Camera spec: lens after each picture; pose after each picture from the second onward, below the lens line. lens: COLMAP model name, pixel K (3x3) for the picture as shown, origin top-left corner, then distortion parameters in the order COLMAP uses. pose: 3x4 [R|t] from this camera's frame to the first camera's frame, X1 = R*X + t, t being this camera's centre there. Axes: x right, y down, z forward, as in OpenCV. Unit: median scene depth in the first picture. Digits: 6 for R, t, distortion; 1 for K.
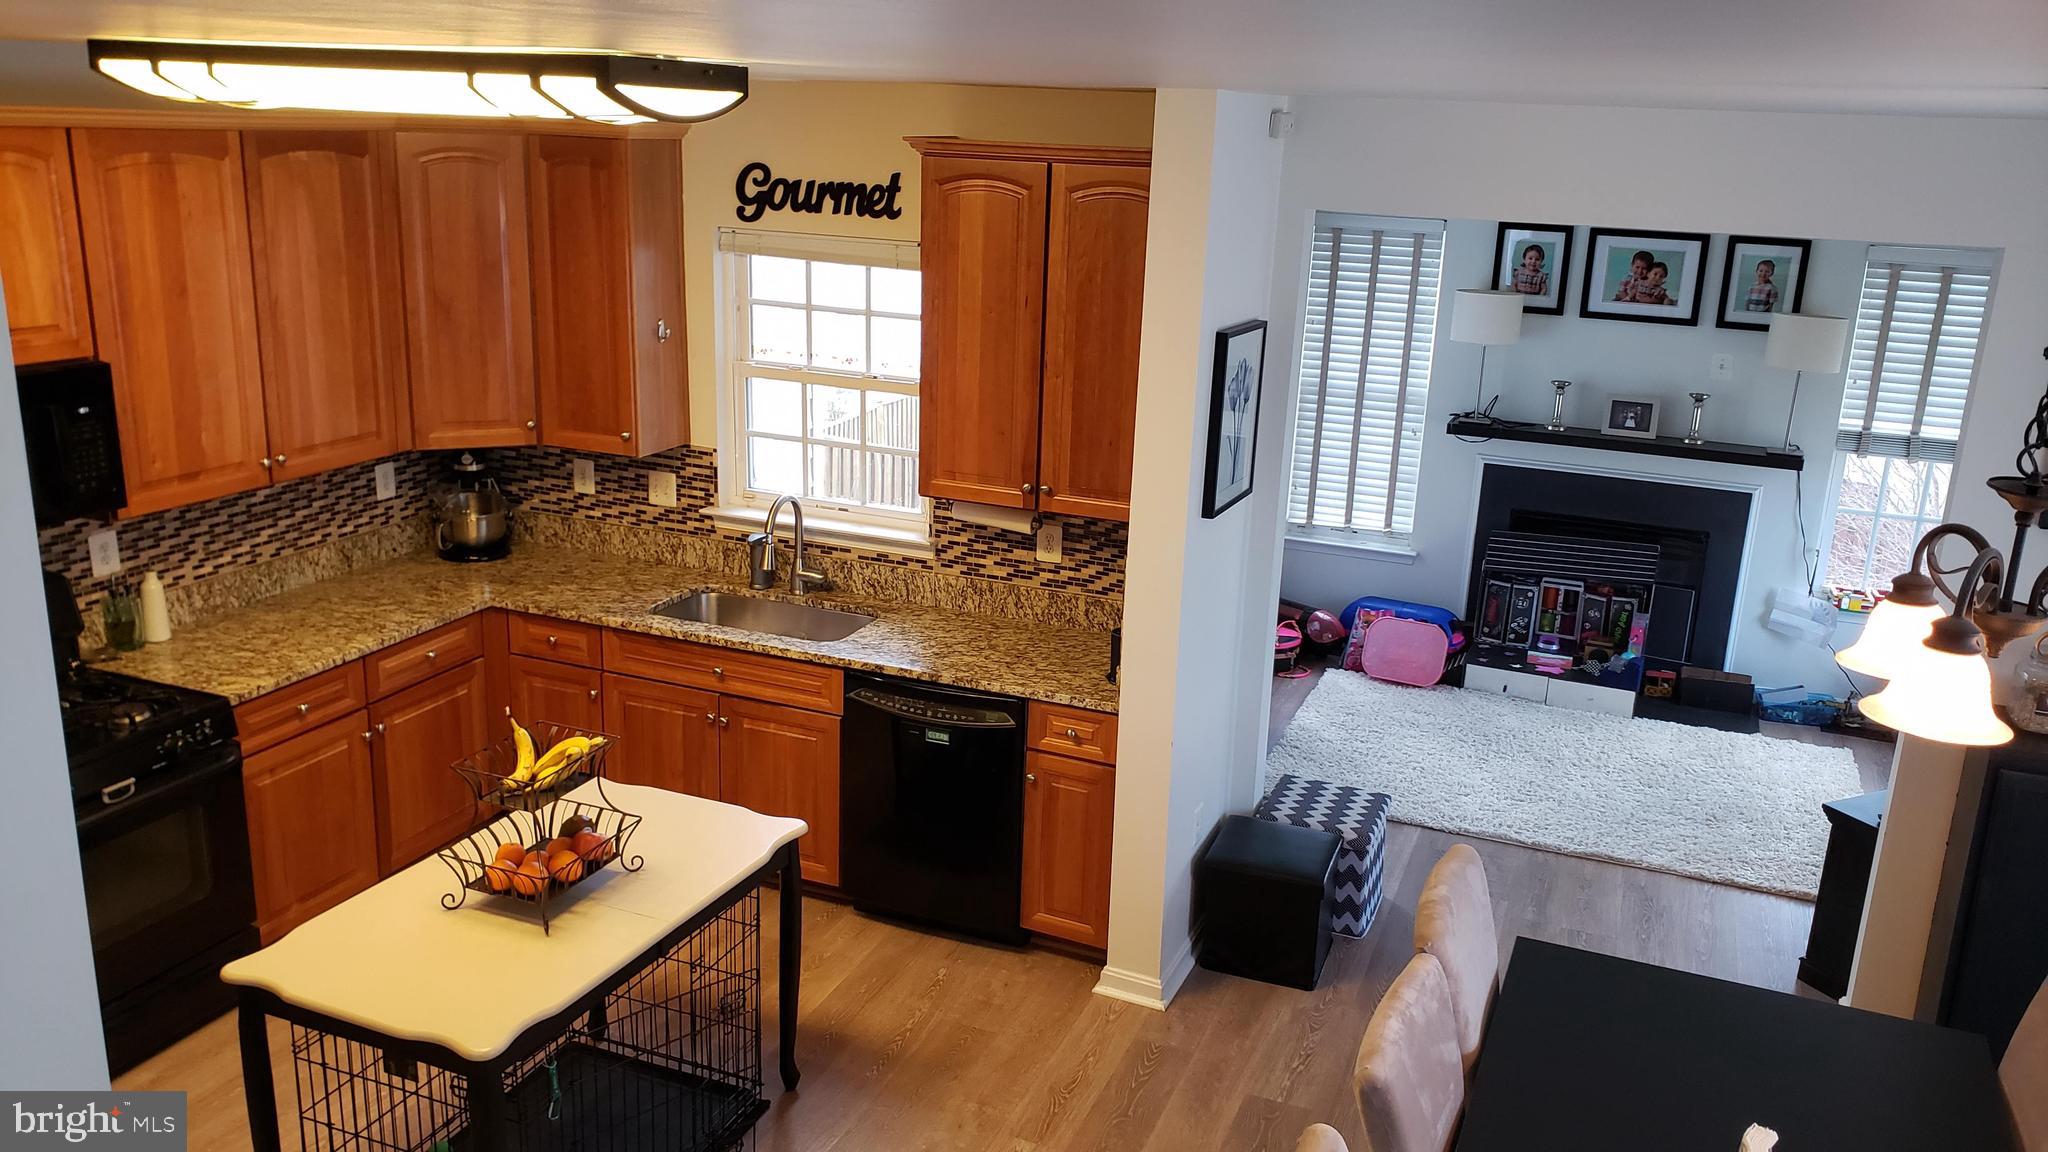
lens RADIAL K [[1591.4, 0, 1040.2], [0, 1591.4, 569.4], [0, 0, 1]] dist [0.035287, -0.057660]
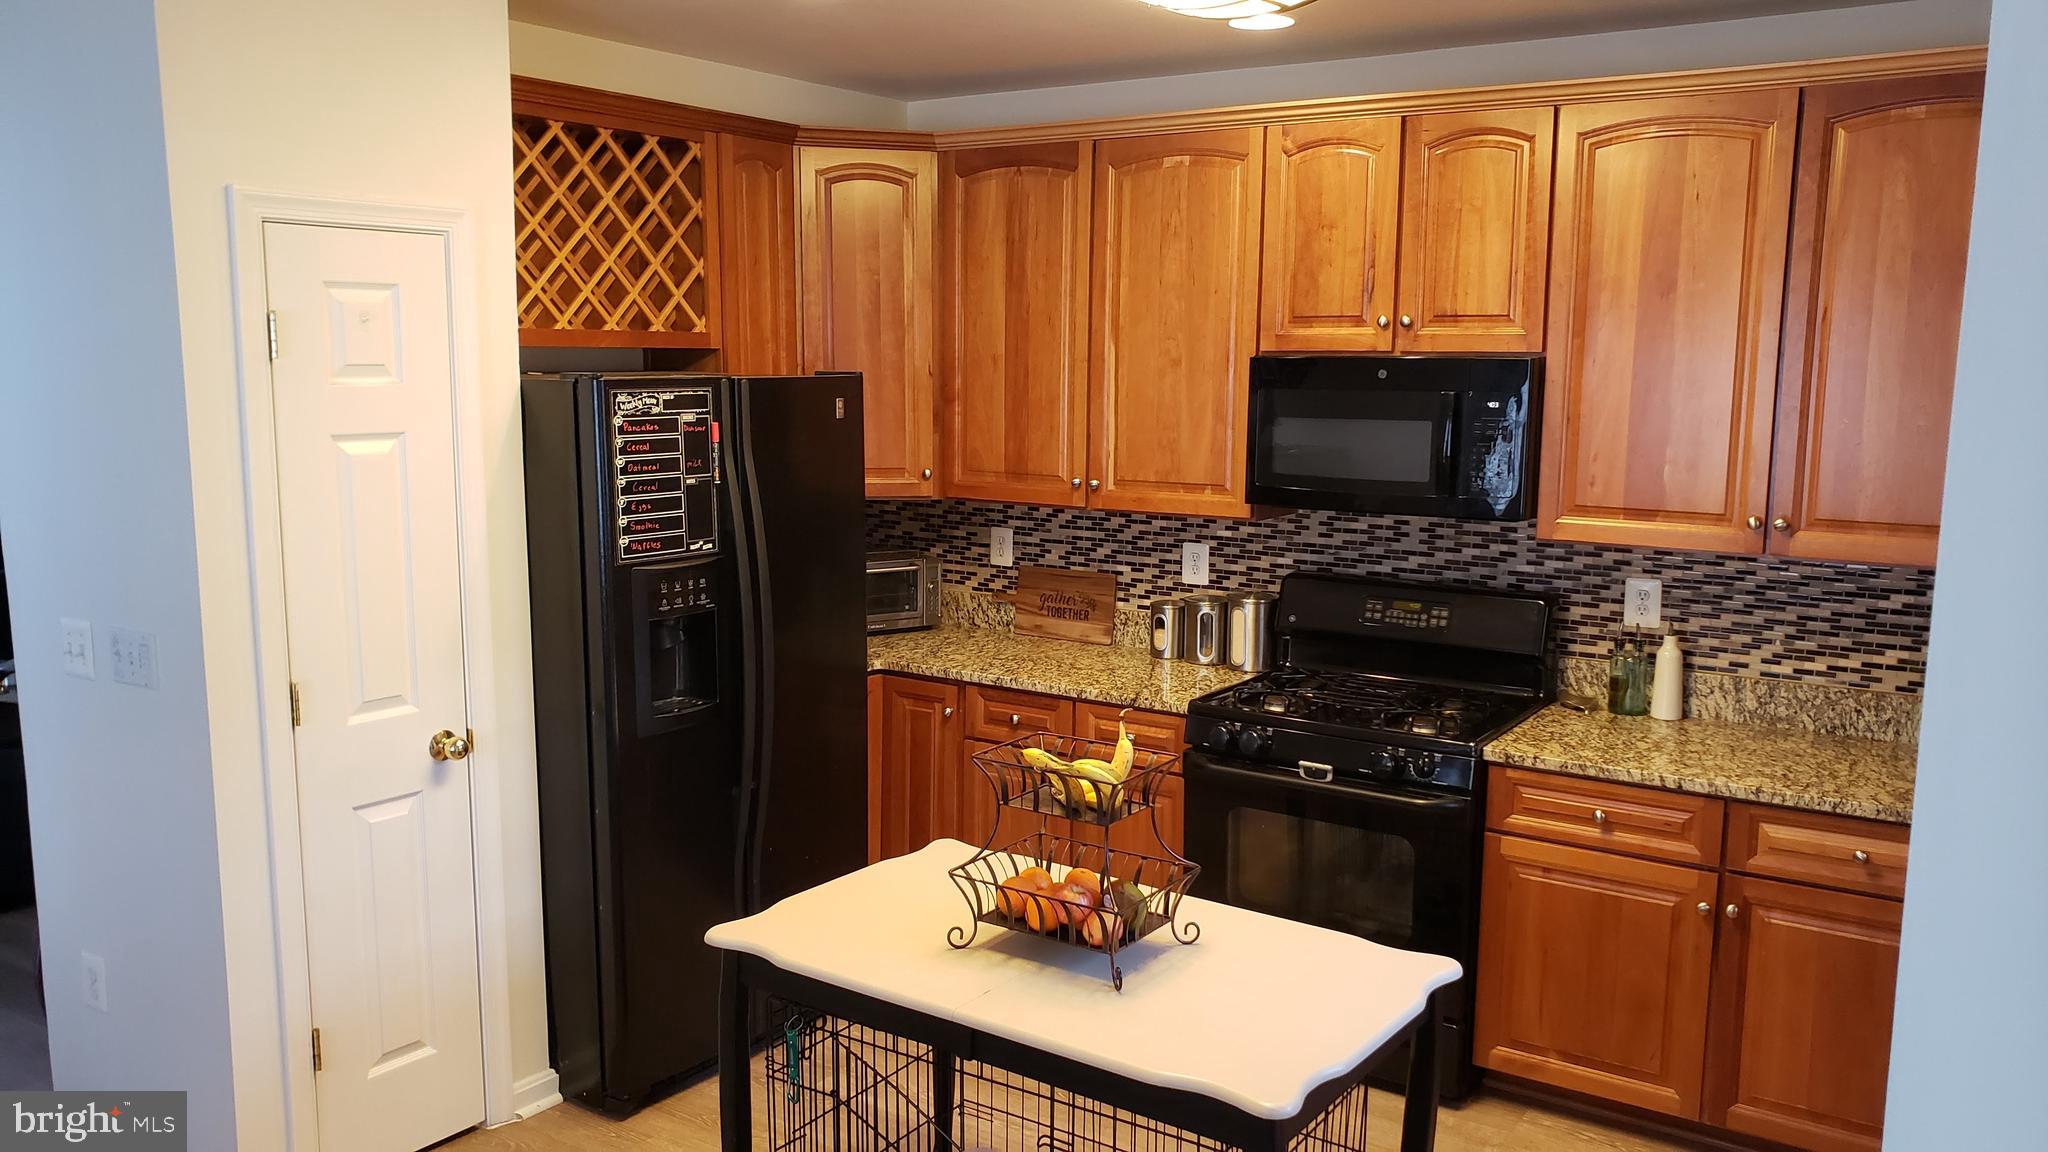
lens RADIAL K [[1591.4, 0, 980.9], [0, 1591.4, 580.1], [0, 0, 1]] dist [0.035287, -0.057660]
pose [[-0.233501, 0.101101, -0.967086, 0.327999], [-0.279370, 0.945670, 0.166315, -0.062411], [0.931359, 0.309009, -0.192570, 0.779942]]
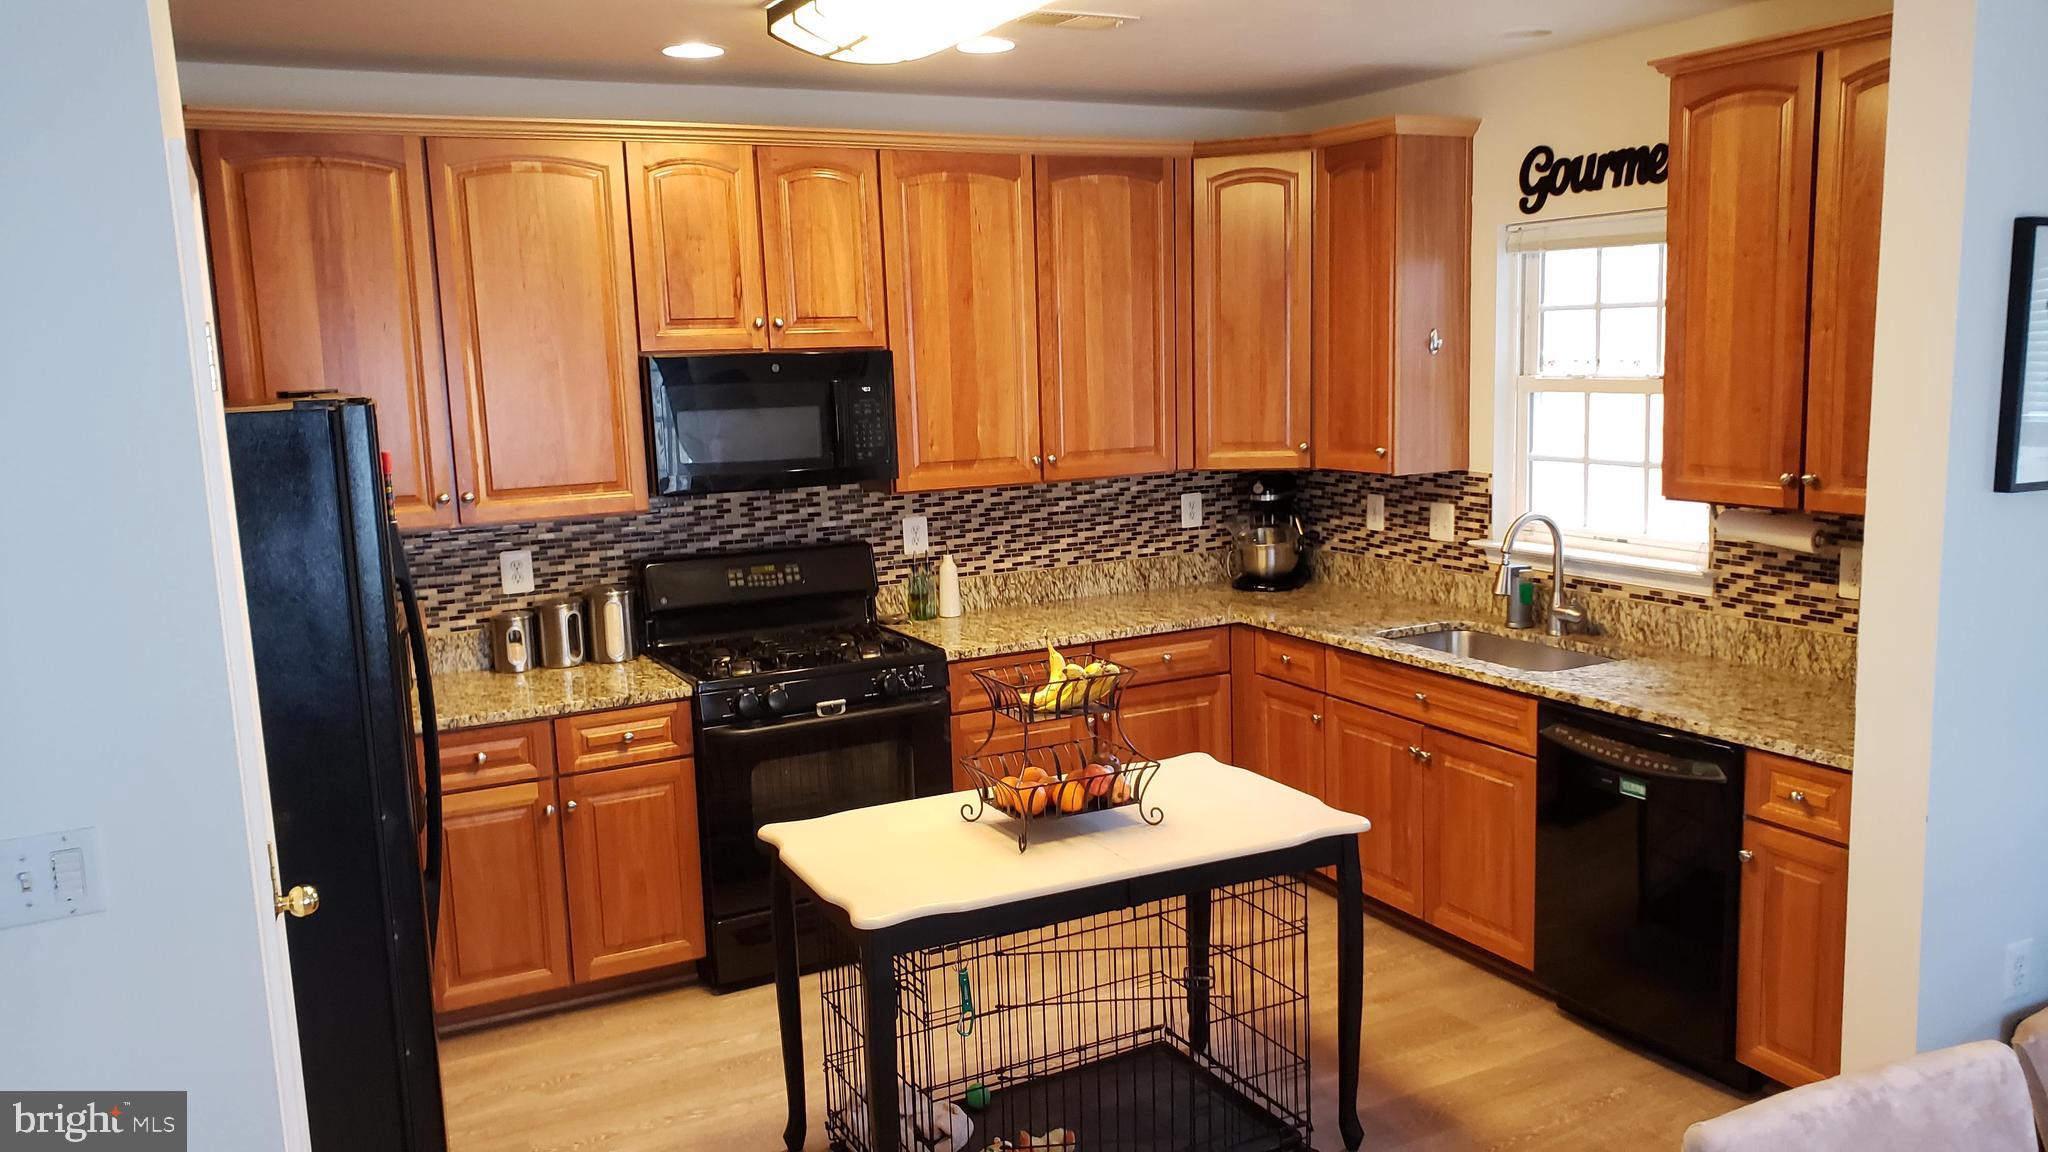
lens RADIAL K [[1591.4, 0, 1022.8], [0, 1591.4, 593.9], [0, 0, 1]] dist [0.035287, -0.057660]
pose [[0.749281, 0.042379, -0.660895, 0.220991], [-0.122552, 0.989587, -0.075486, 0.103037], [0.650815, 0.137555, 0.746672, 0.187423]]
